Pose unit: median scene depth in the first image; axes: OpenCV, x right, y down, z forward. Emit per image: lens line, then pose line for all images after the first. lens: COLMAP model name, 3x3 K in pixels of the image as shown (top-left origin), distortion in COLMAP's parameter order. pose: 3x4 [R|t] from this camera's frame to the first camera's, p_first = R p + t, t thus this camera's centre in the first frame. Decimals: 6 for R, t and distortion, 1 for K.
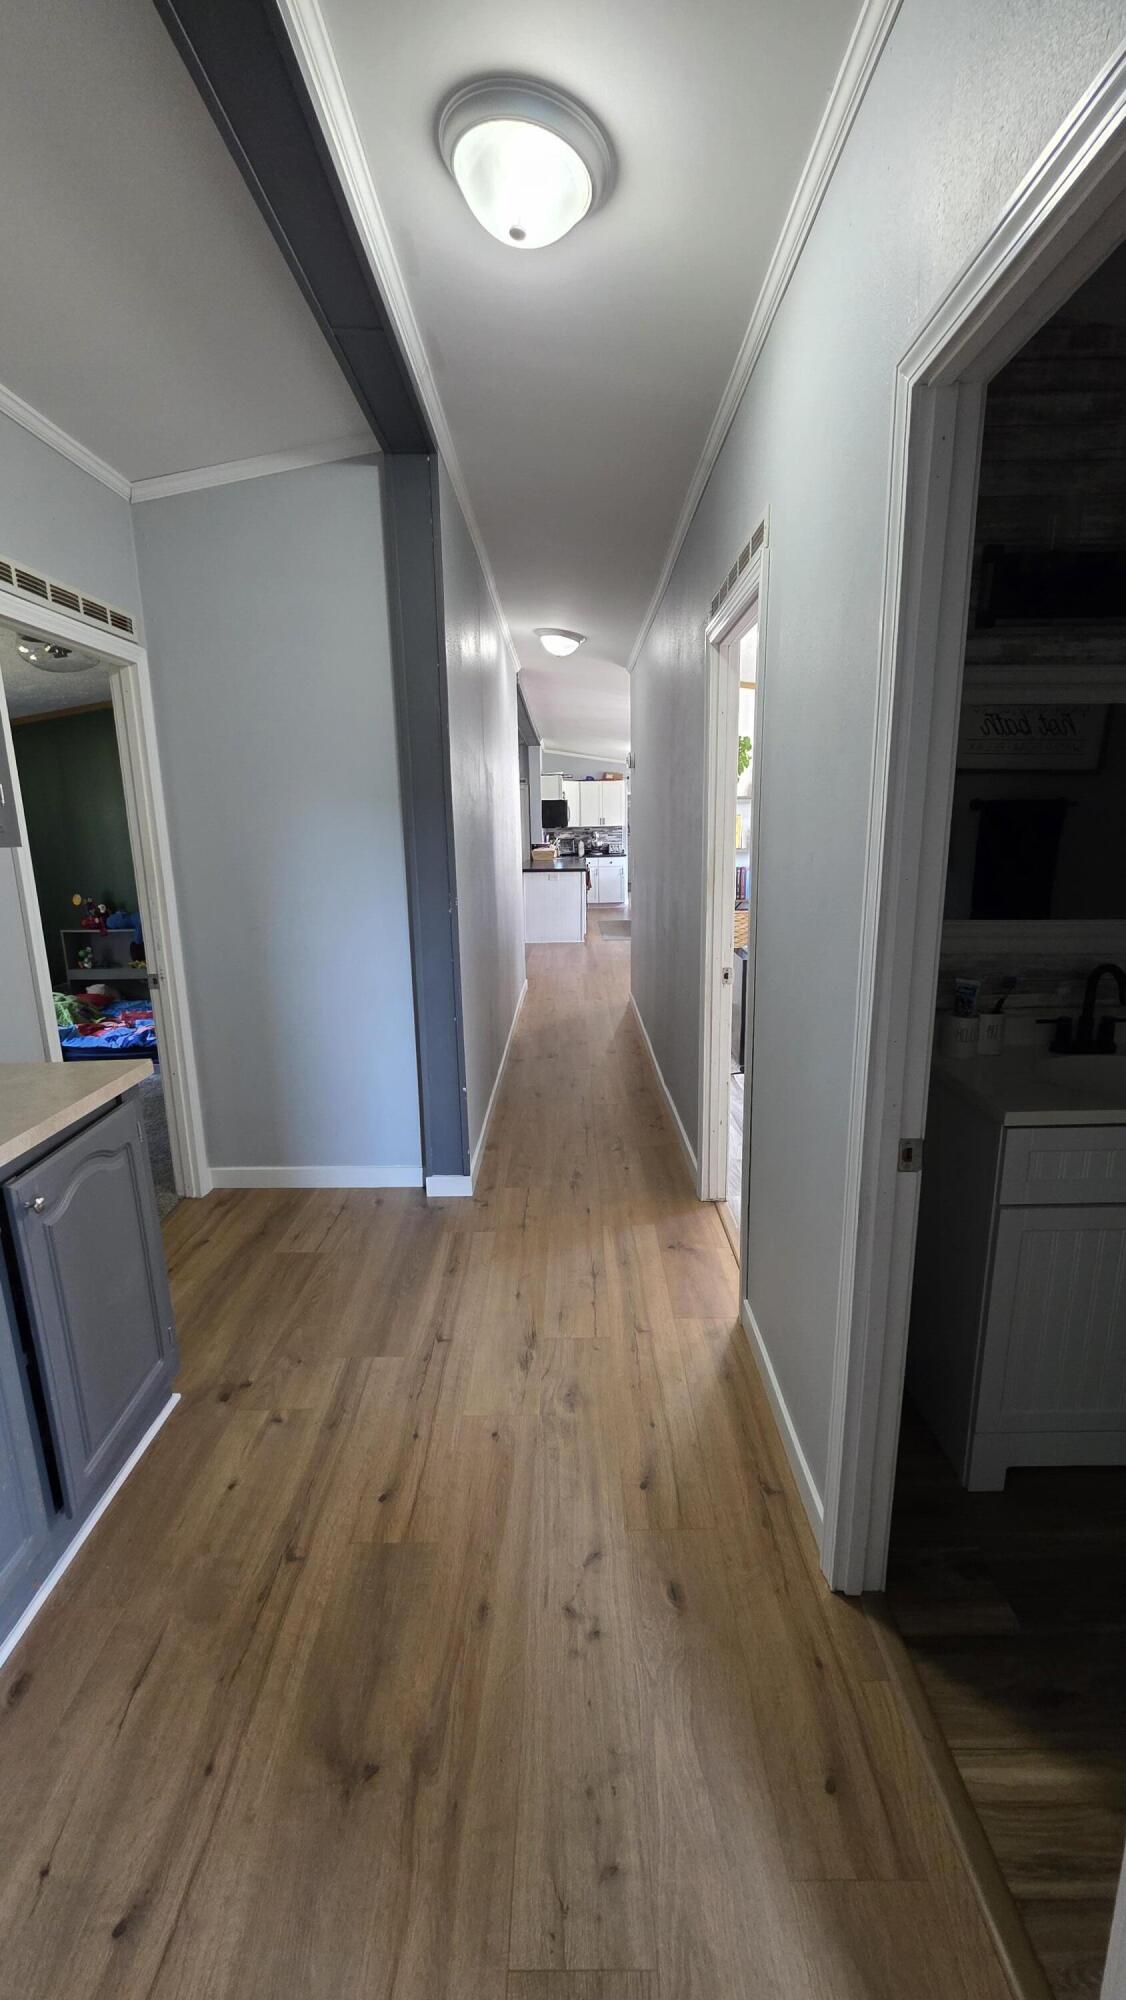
lens RADIAL K [[799.0, 0, 563.0], [0, 799.0, 1000.0], [0, 0, 1]] dist [0.000929, 0.000679]
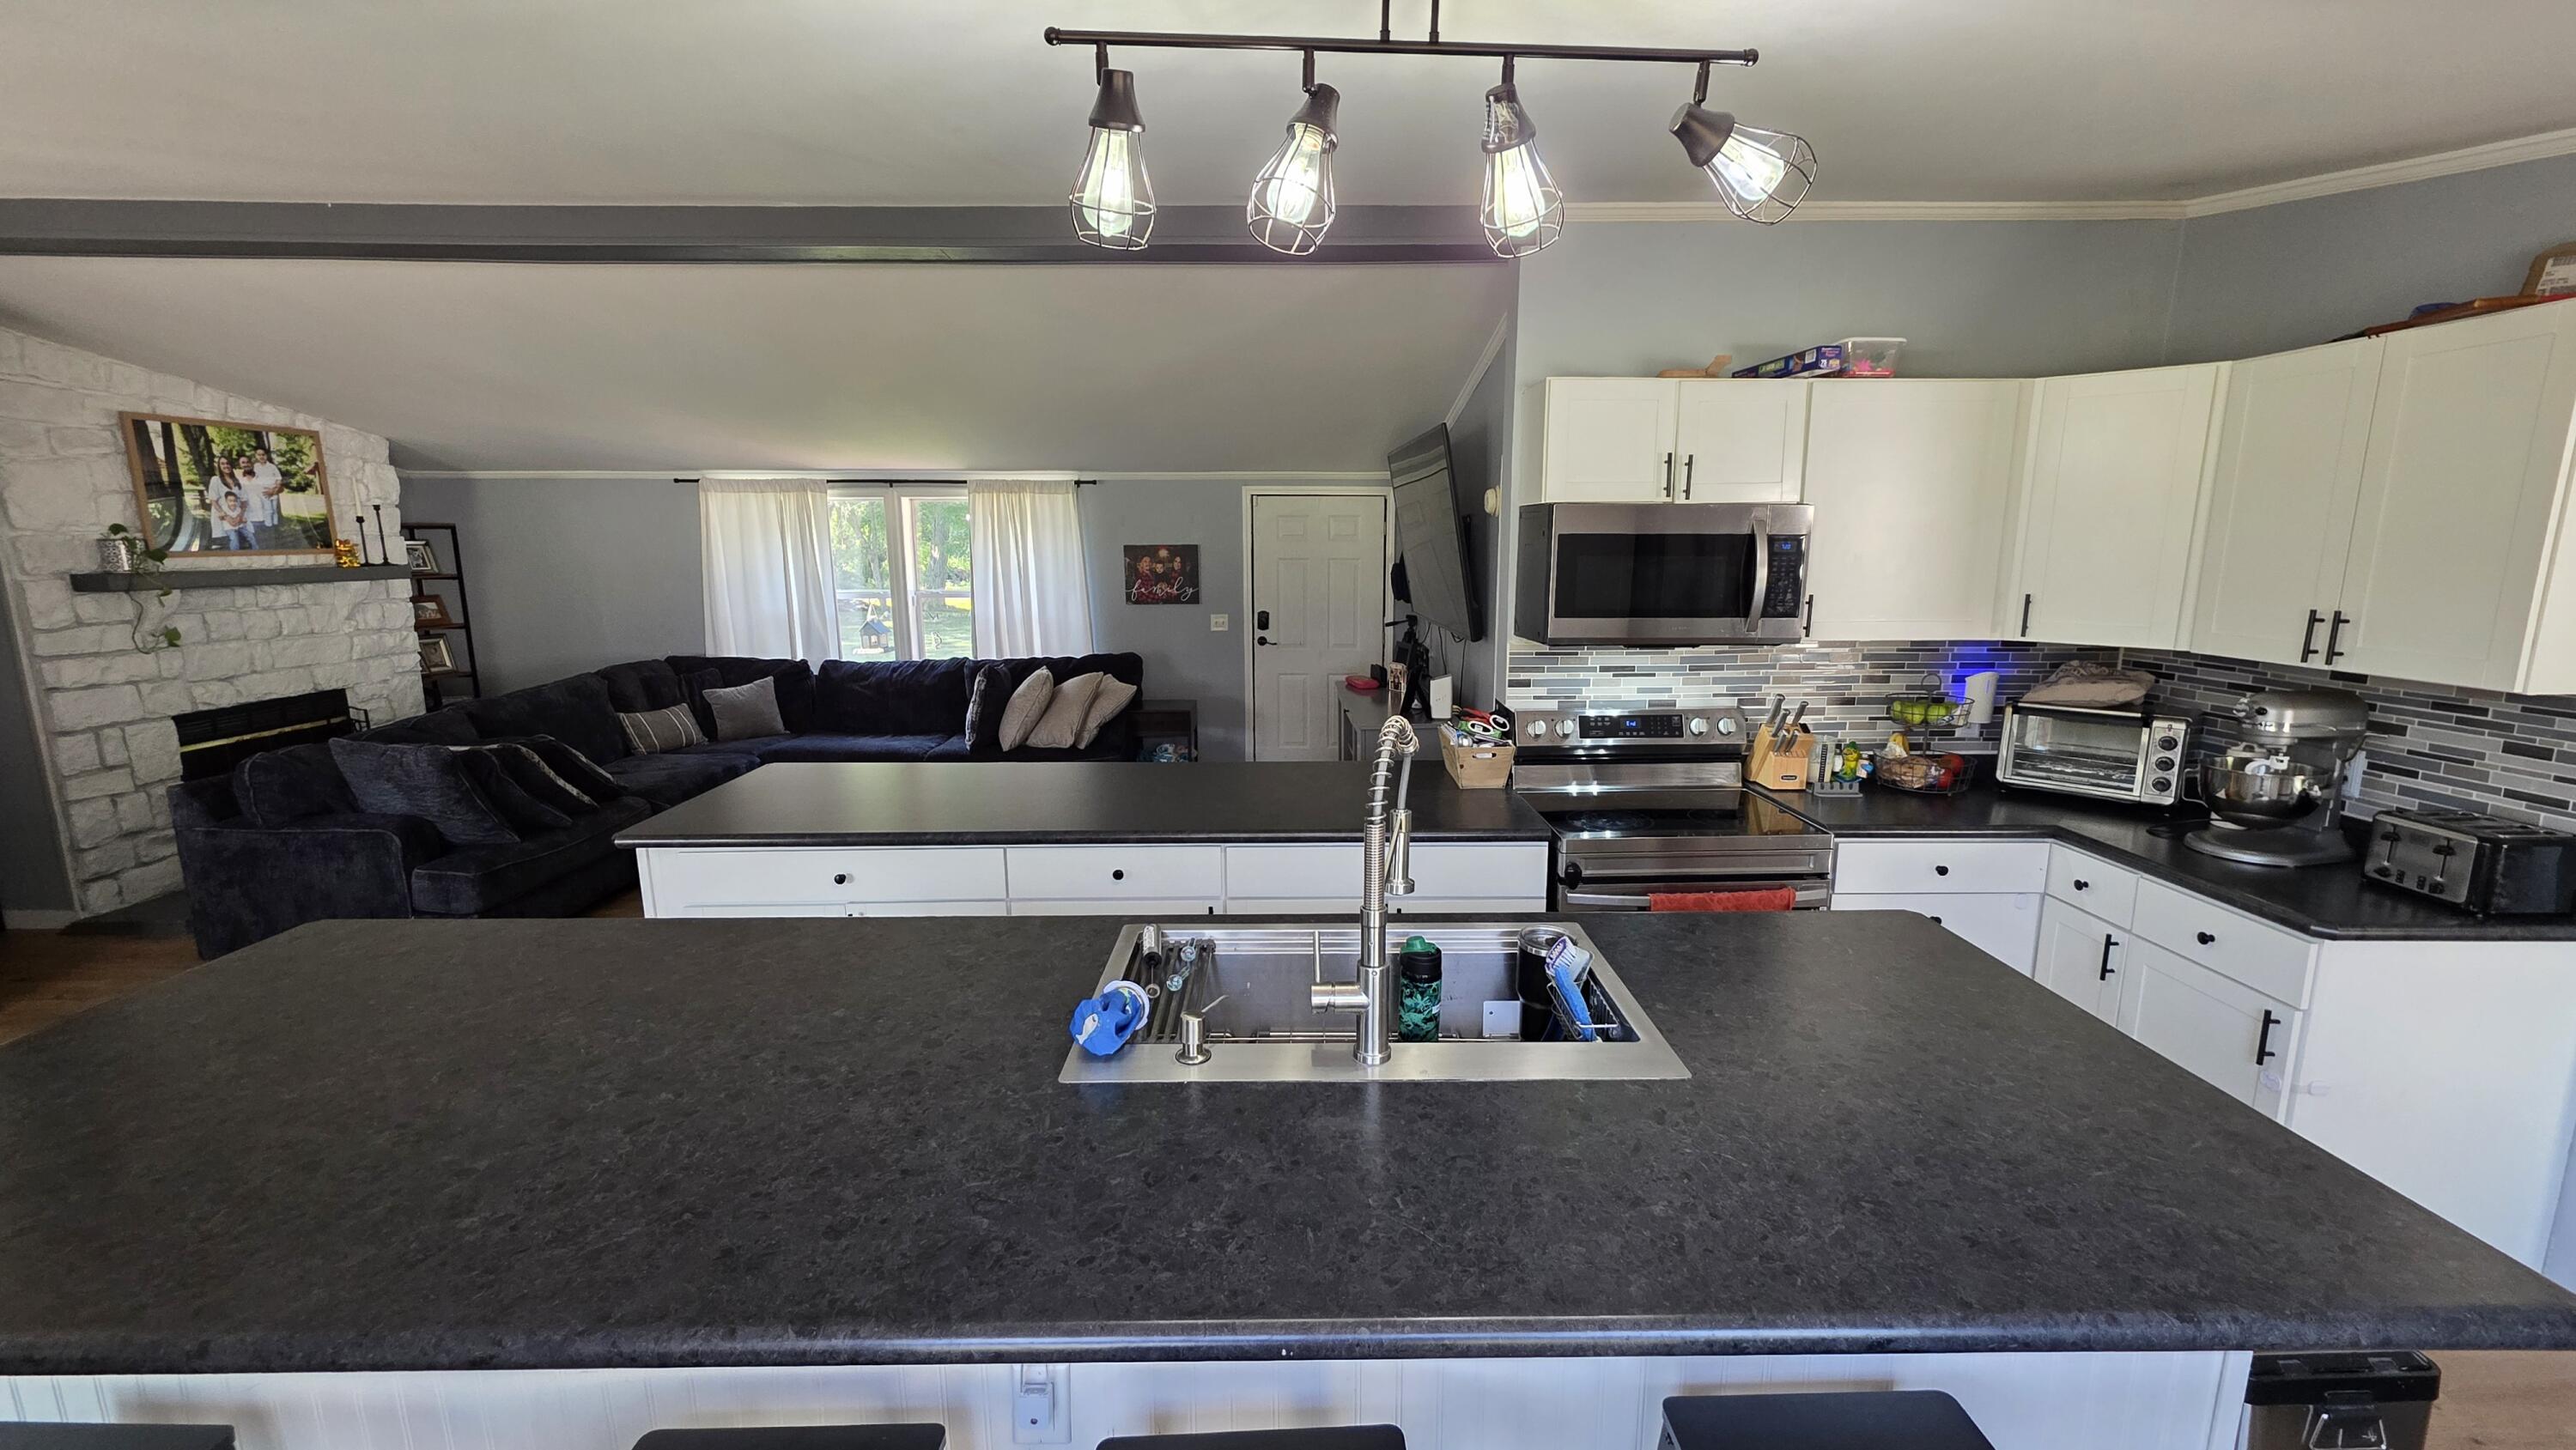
lens RADIAL K [[1024.4, 0, 1301.1], [0, 1024.4, 721.4], [0, 0, 1]] dist [0.013218, -0.006511]
pose [[0.020086, 0.193439, -0.980907, 0.247759], [-0.212411, 0.959533, 0.184874, -0.232657], [0.976974, 0.204642, 0.060362, 0.935856]]
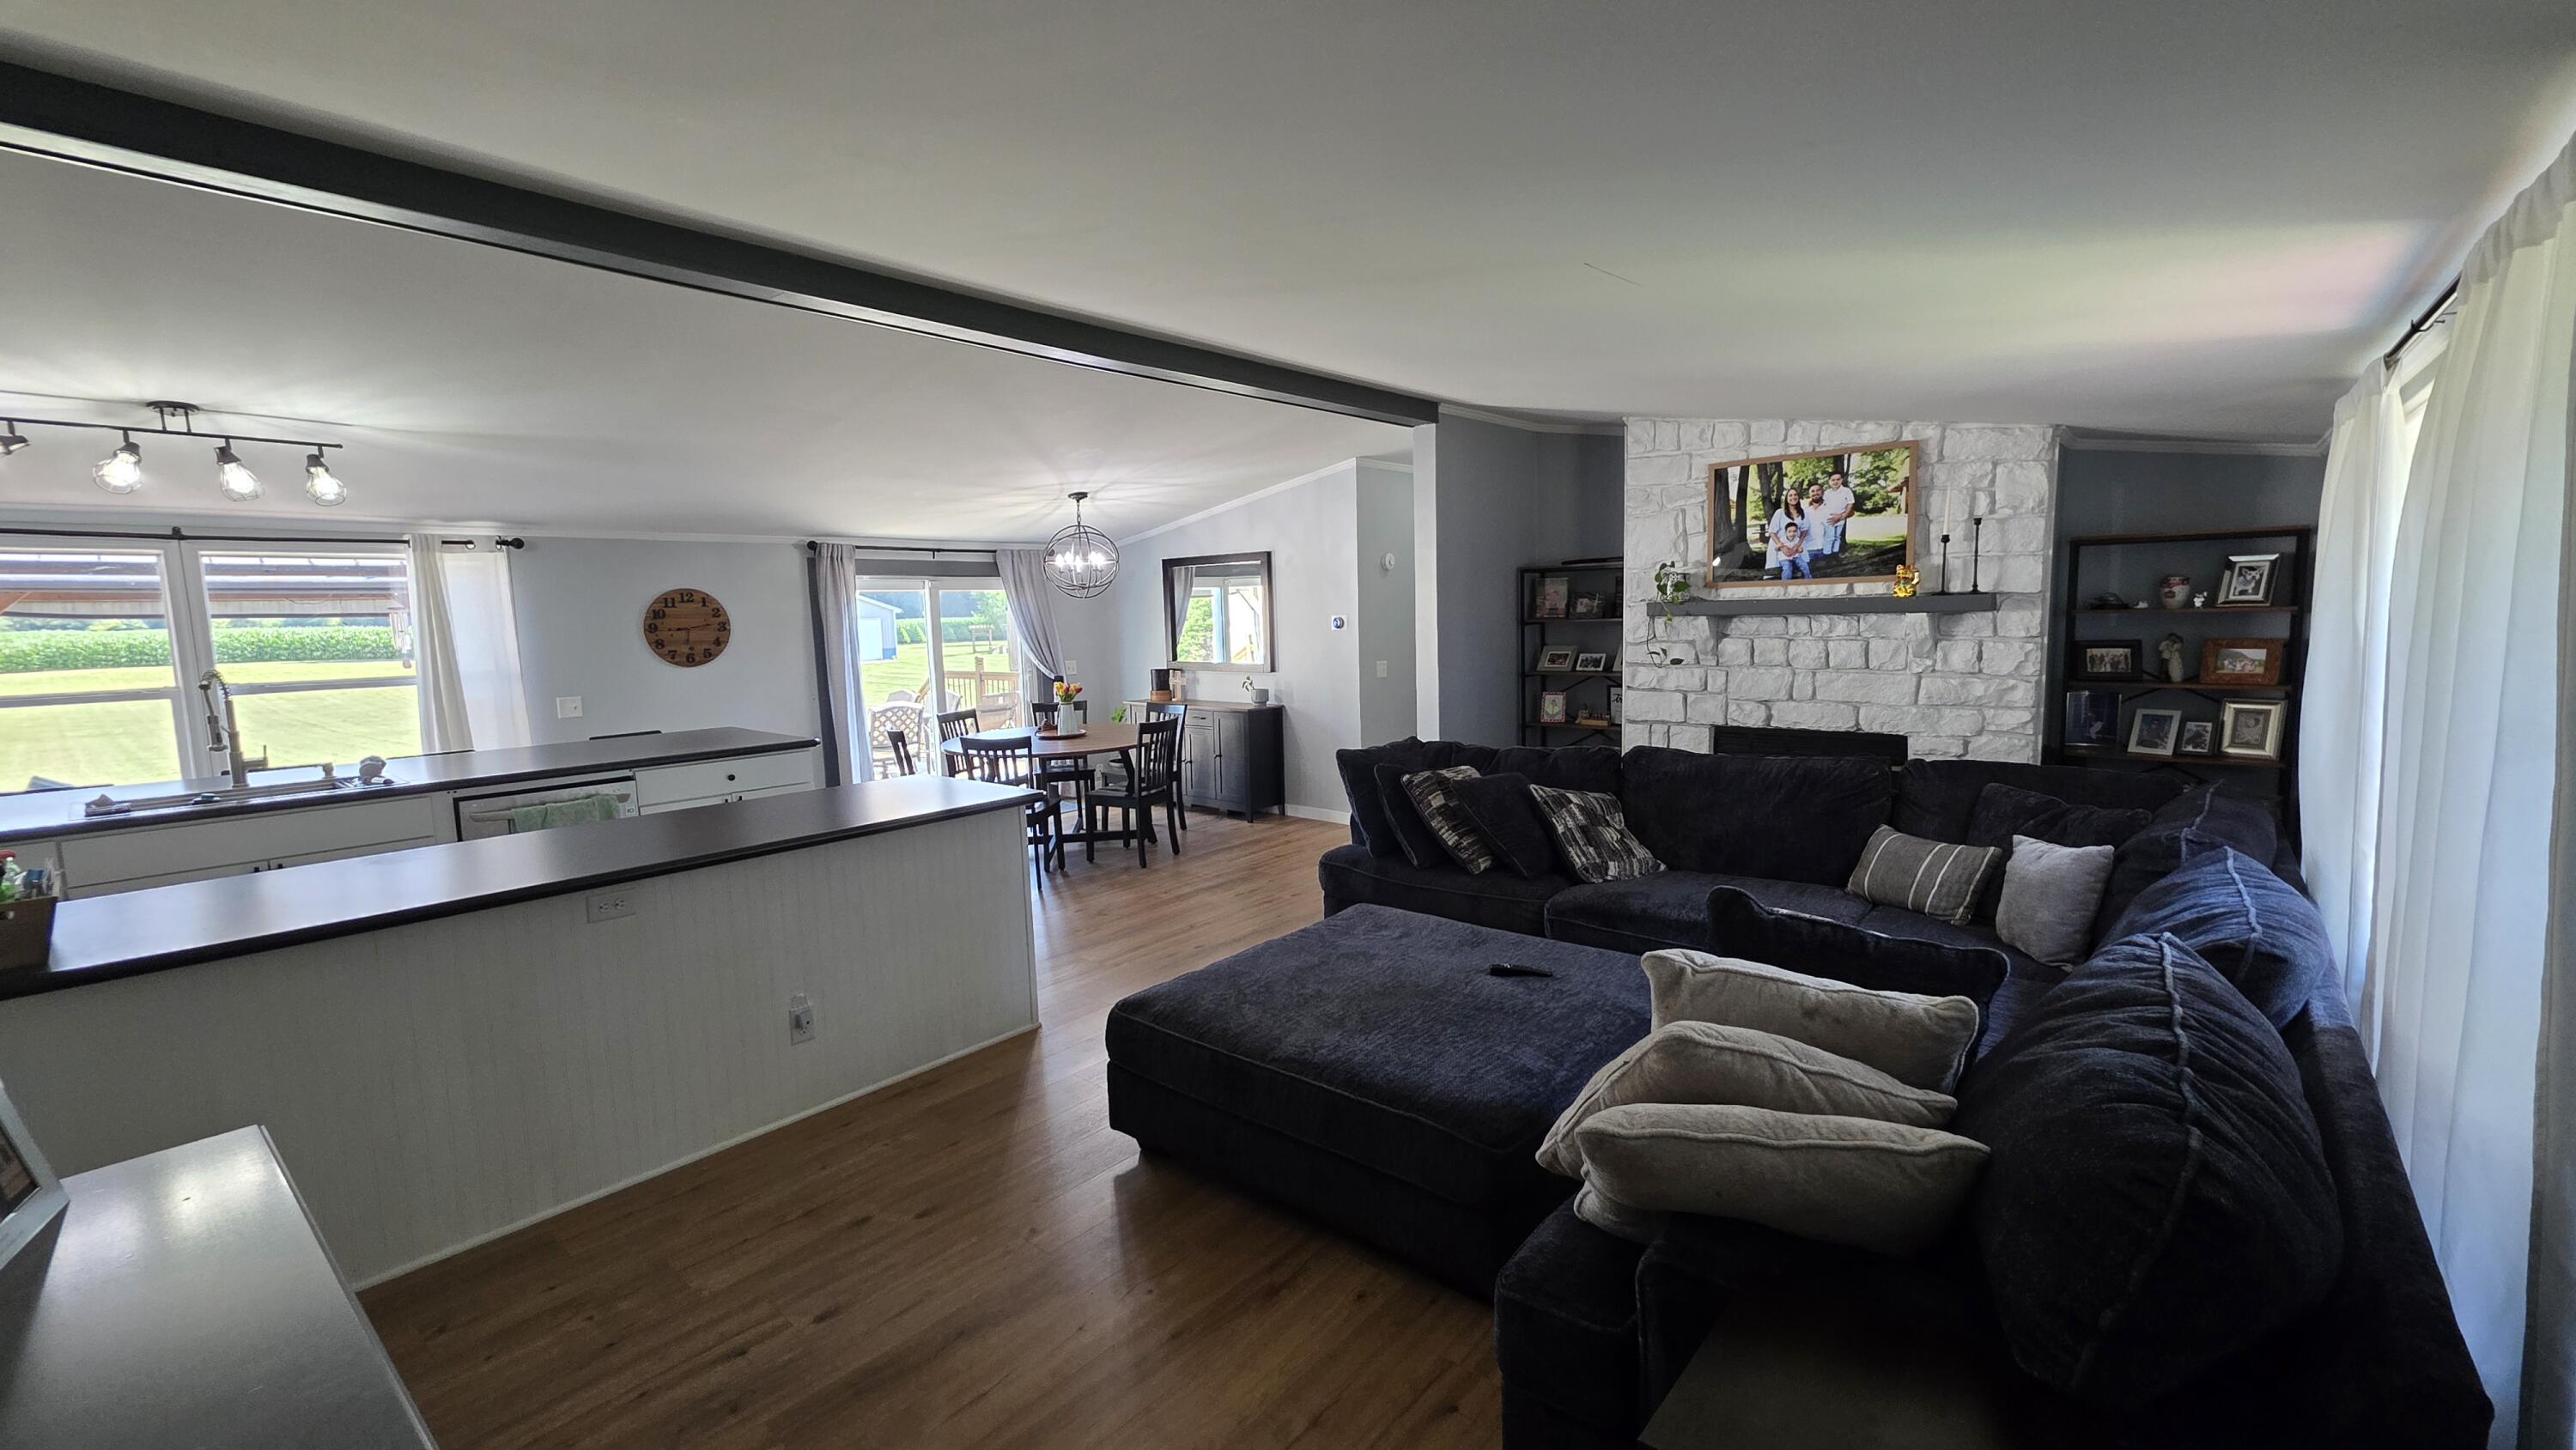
lens RADIAL K [[1029.0, 0, 1291.8], [0, 1029.0, 722.0], [0, 0, 1]] dist [0.000929, 0.000679]
pose [[-0.760801, -0.032465, 0.648173, -0.310917], [0.178382, 0.949819, 0.256951, -0.220372], [-0.623988, 0.311111, -0.716832, 0.977285]]
